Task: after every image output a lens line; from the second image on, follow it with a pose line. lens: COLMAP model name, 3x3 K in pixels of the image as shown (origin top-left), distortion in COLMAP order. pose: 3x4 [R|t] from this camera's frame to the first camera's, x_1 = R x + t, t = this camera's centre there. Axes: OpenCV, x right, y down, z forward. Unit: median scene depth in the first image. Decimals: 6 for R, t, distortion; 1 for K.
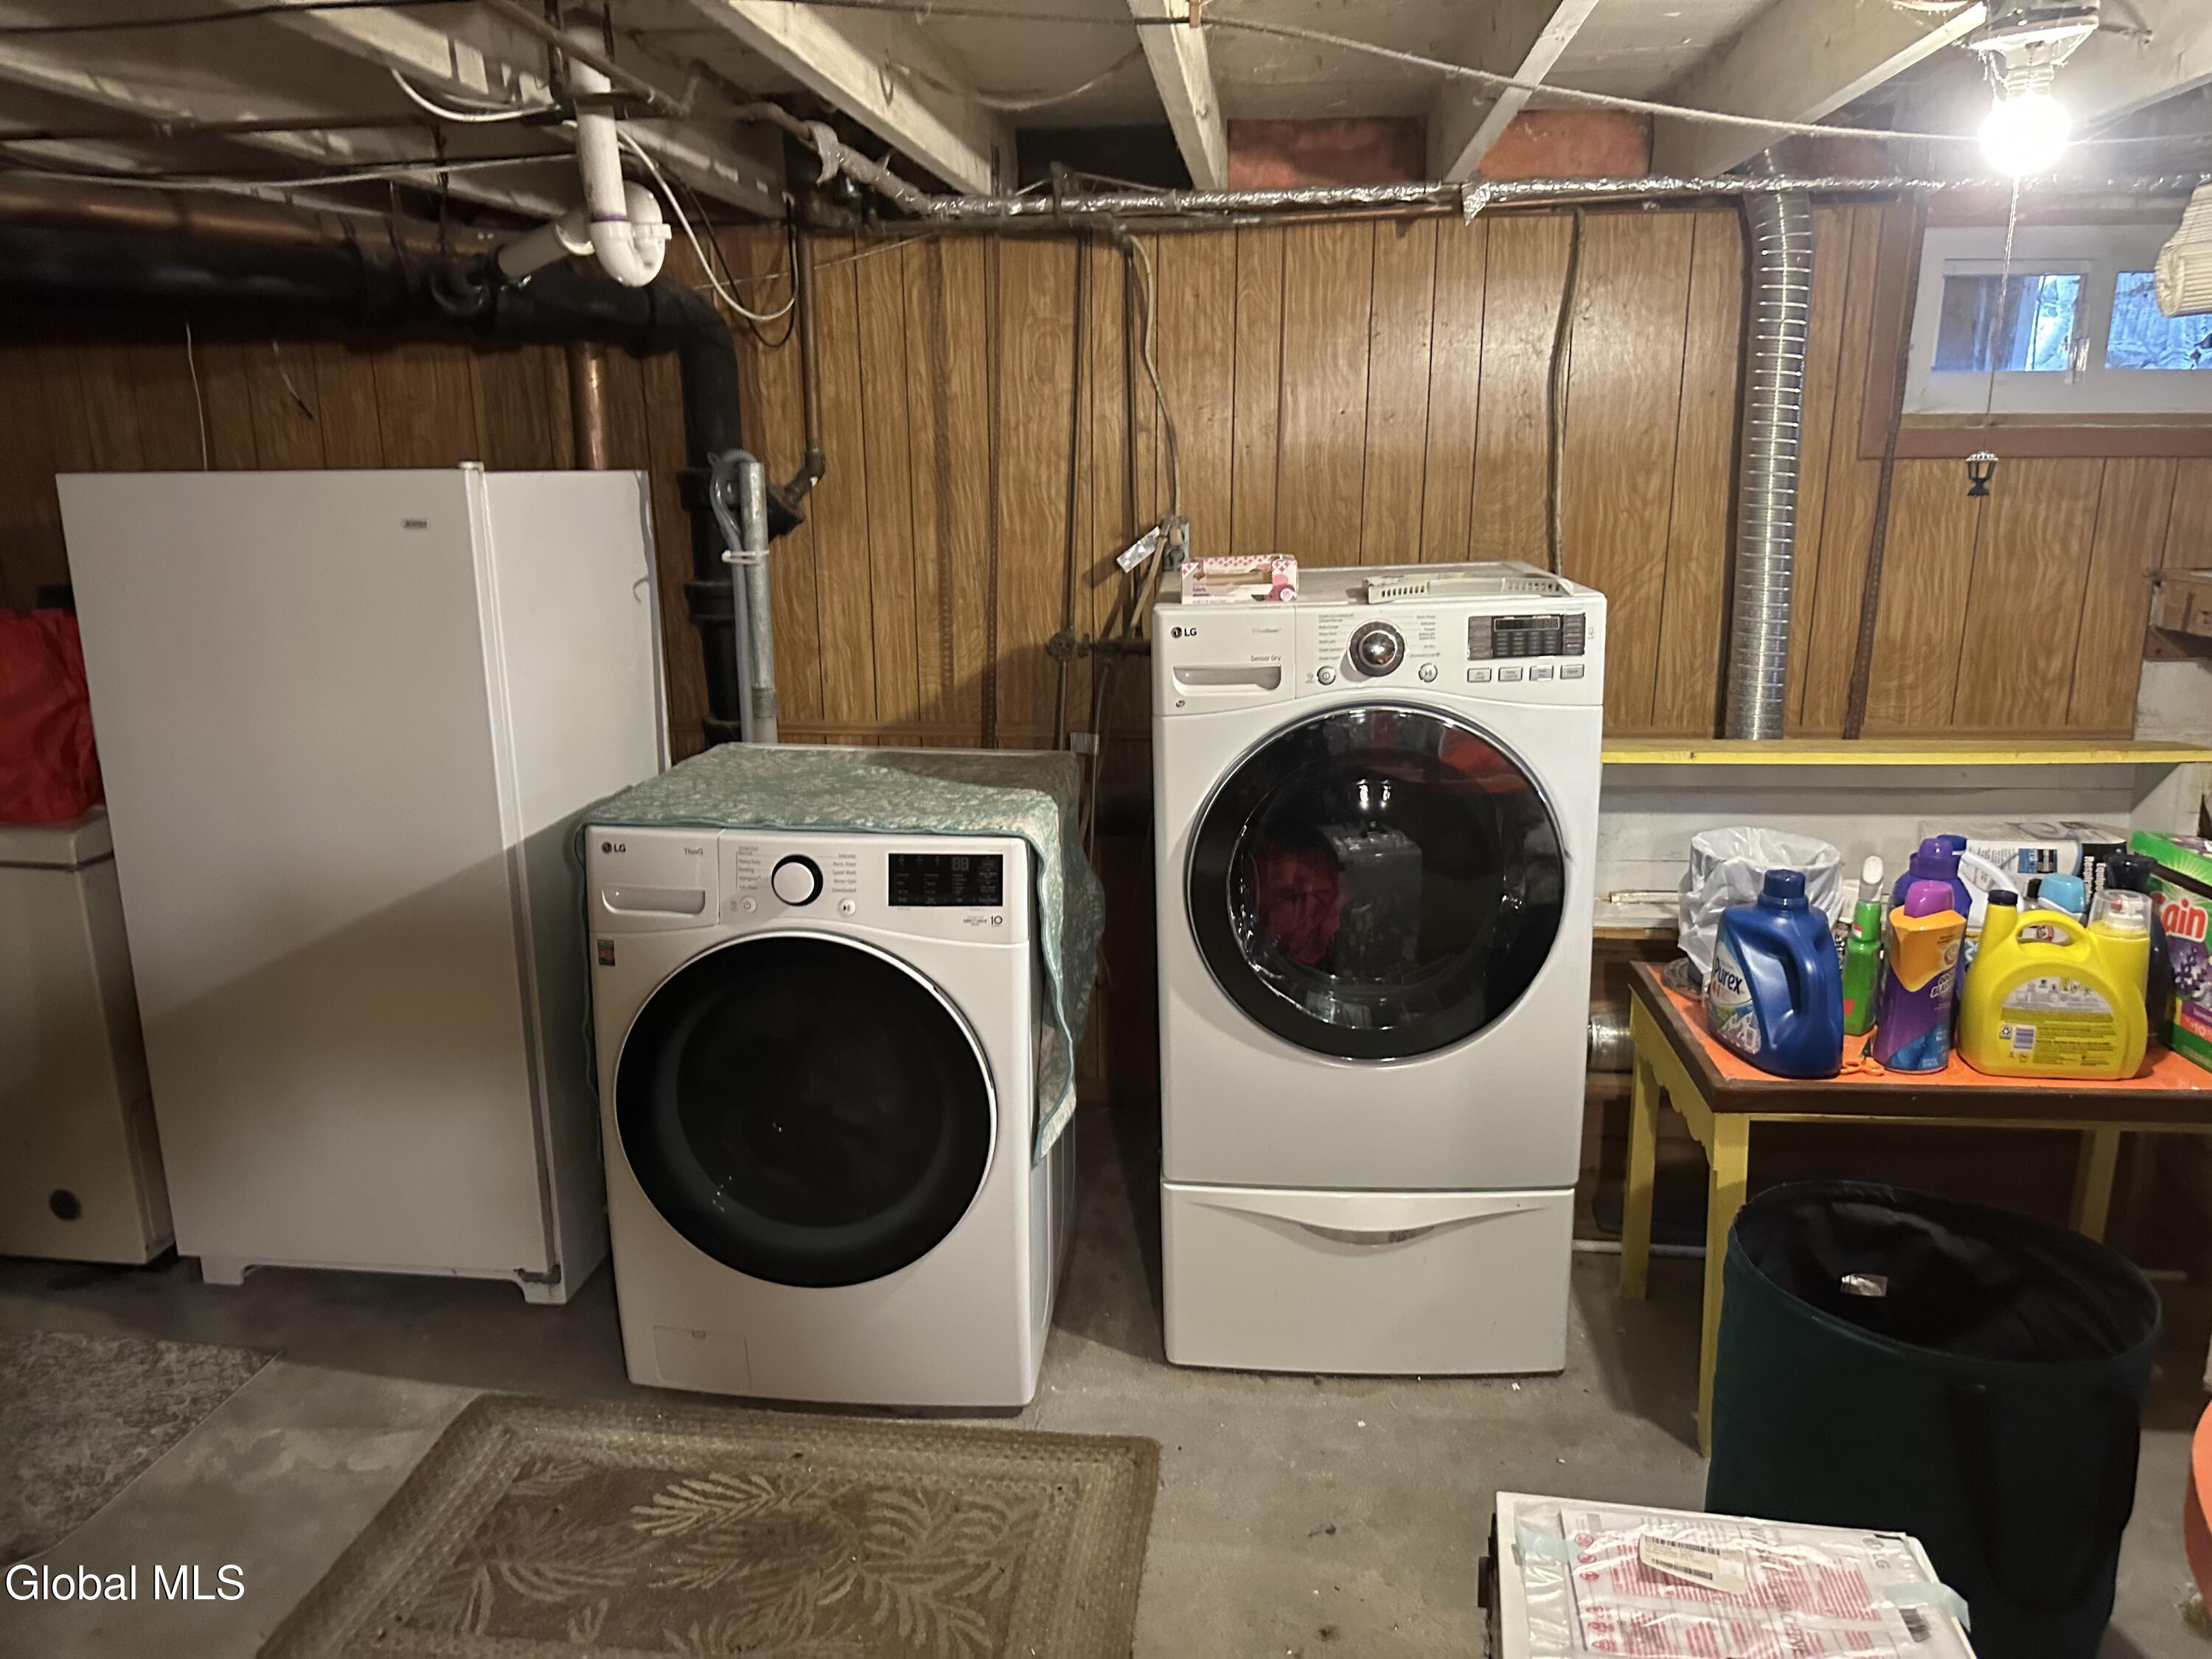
lens RADIAL K [[1559.6, 0, 1106.0], [0, 1559.6, 829.5], [0, 0, 1]] dist [0.025420, -0.029674]
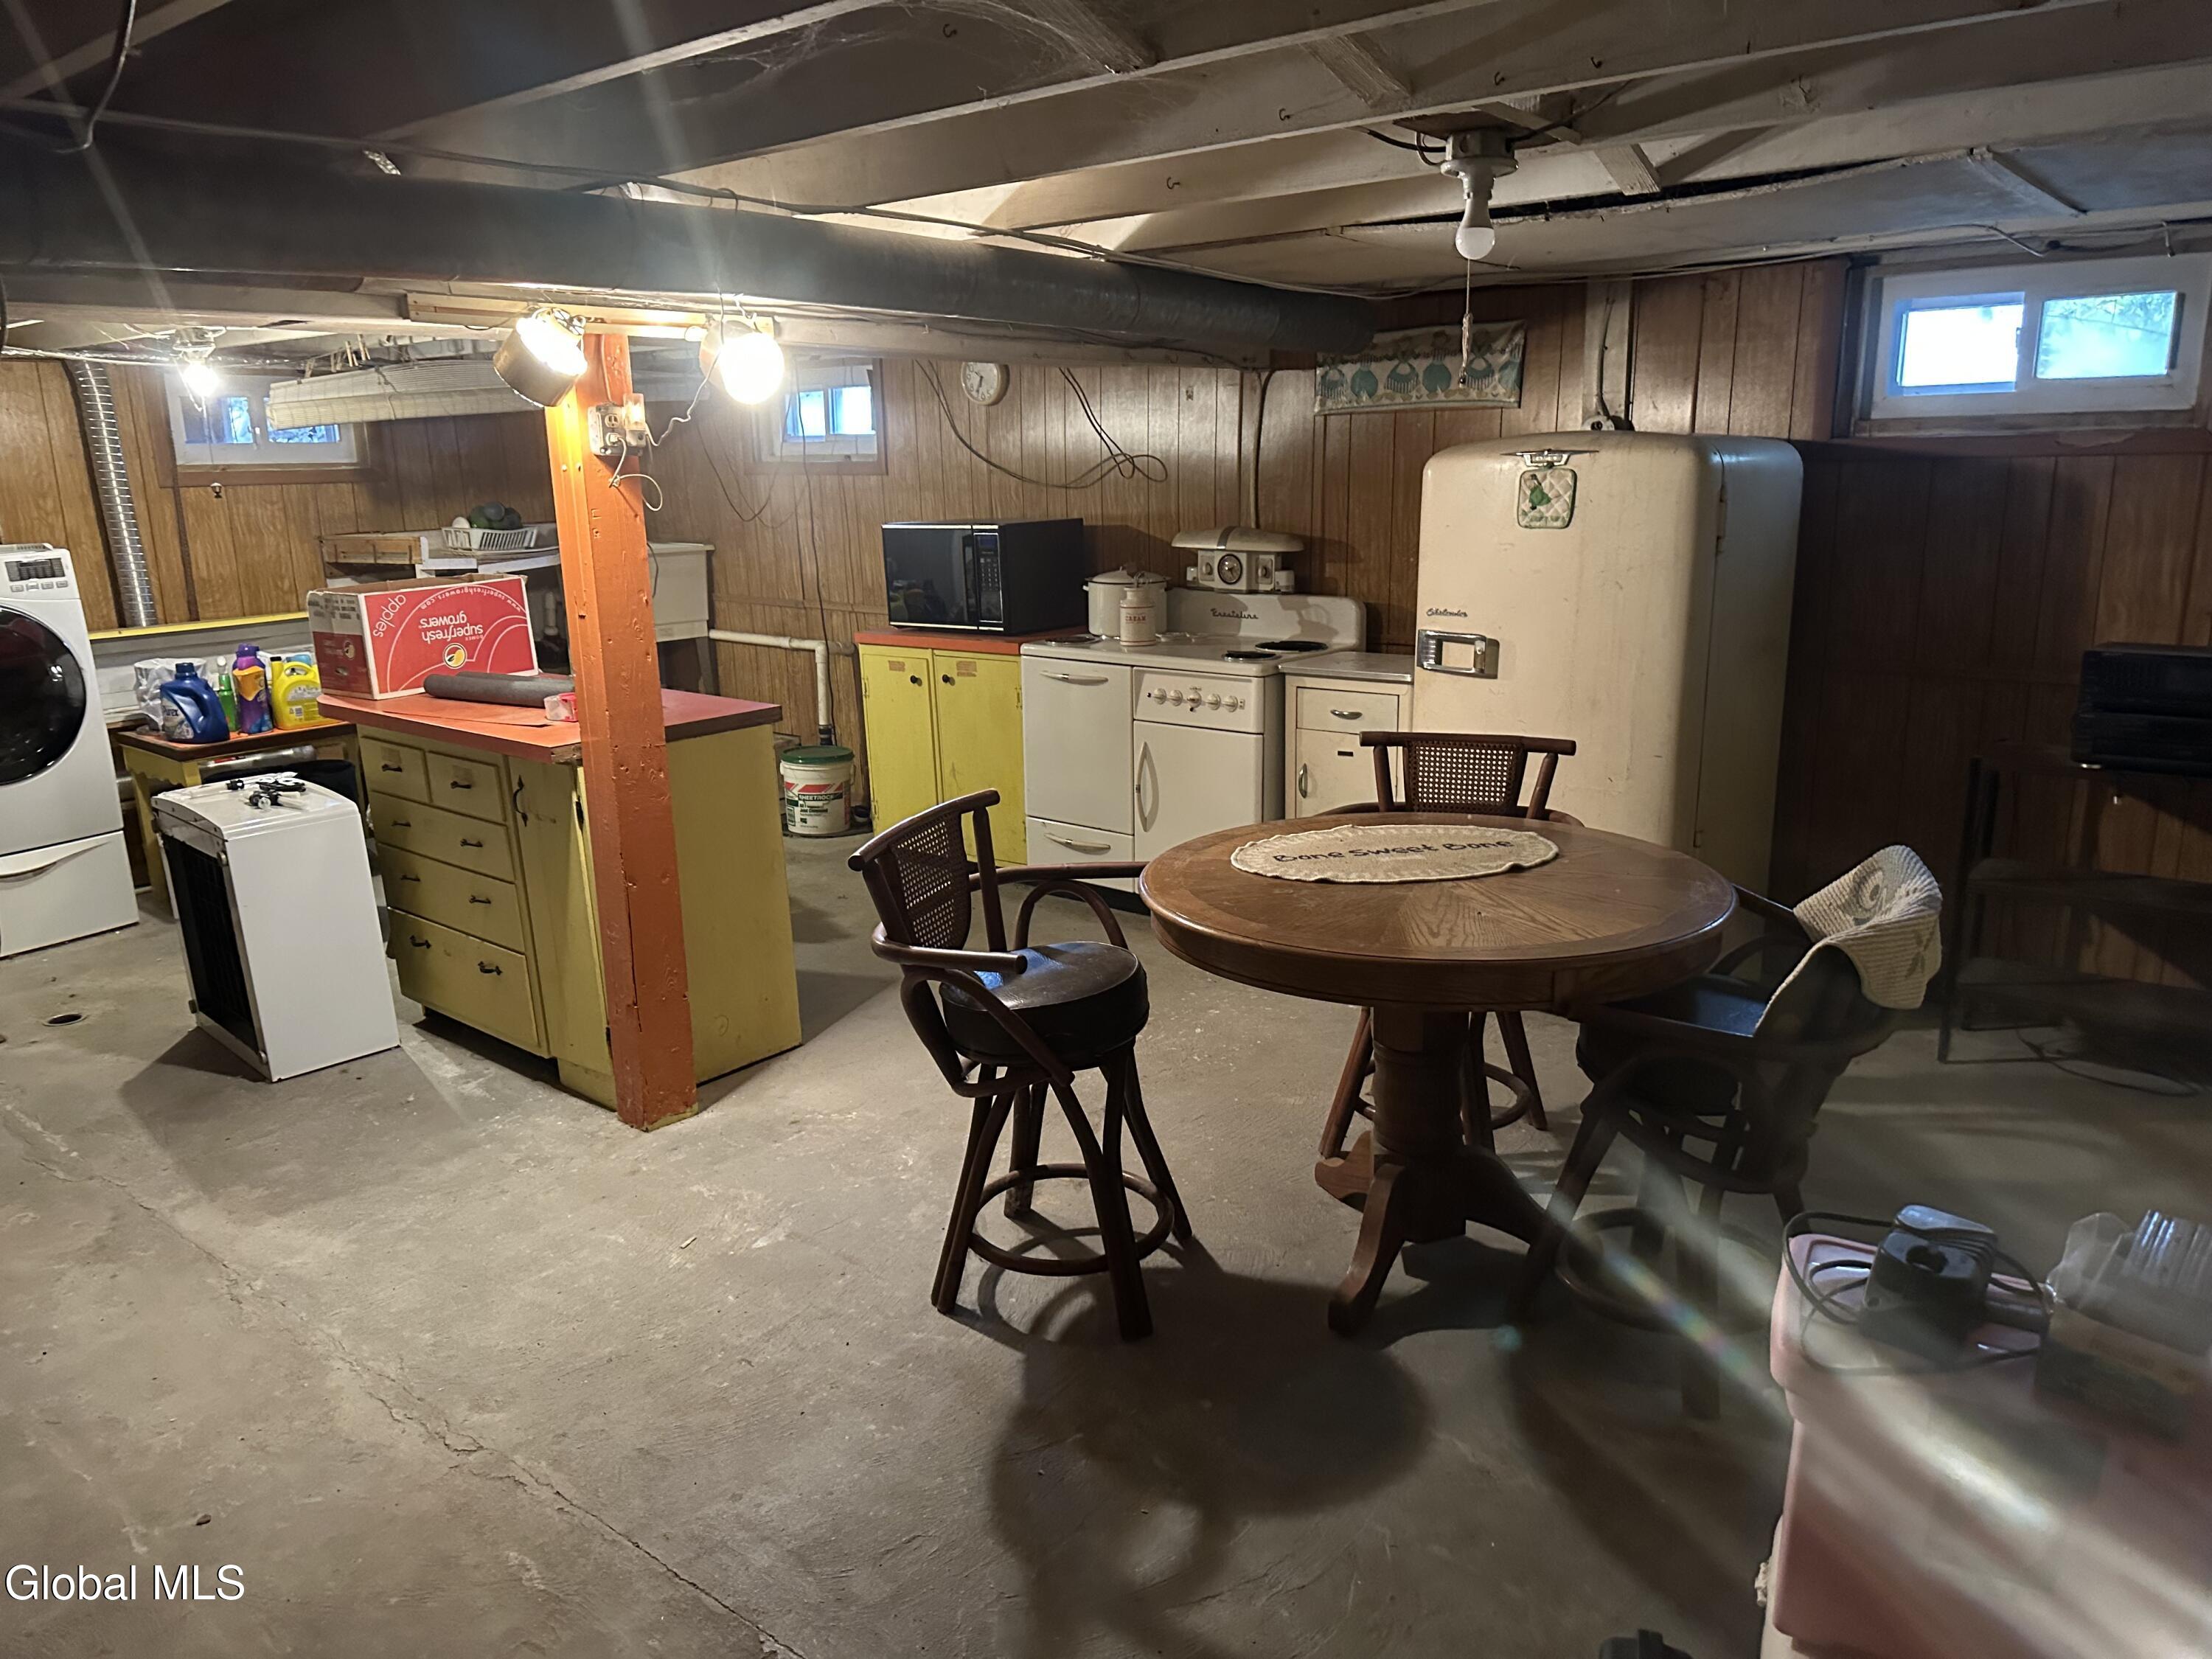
lens RADIAL K [[1559.6, 0, 1106.0], [0, 1559.6, 829.5], [0, 0, 1]] dist [0.025420, -0.029674]
pose [[0.547781, -0.204579, 0.811223, -0.581556], [0.219907, 0.970754, 0.096318, 0.264035], [-0.807203, 0.125632, 0.576749, -1.092217]]
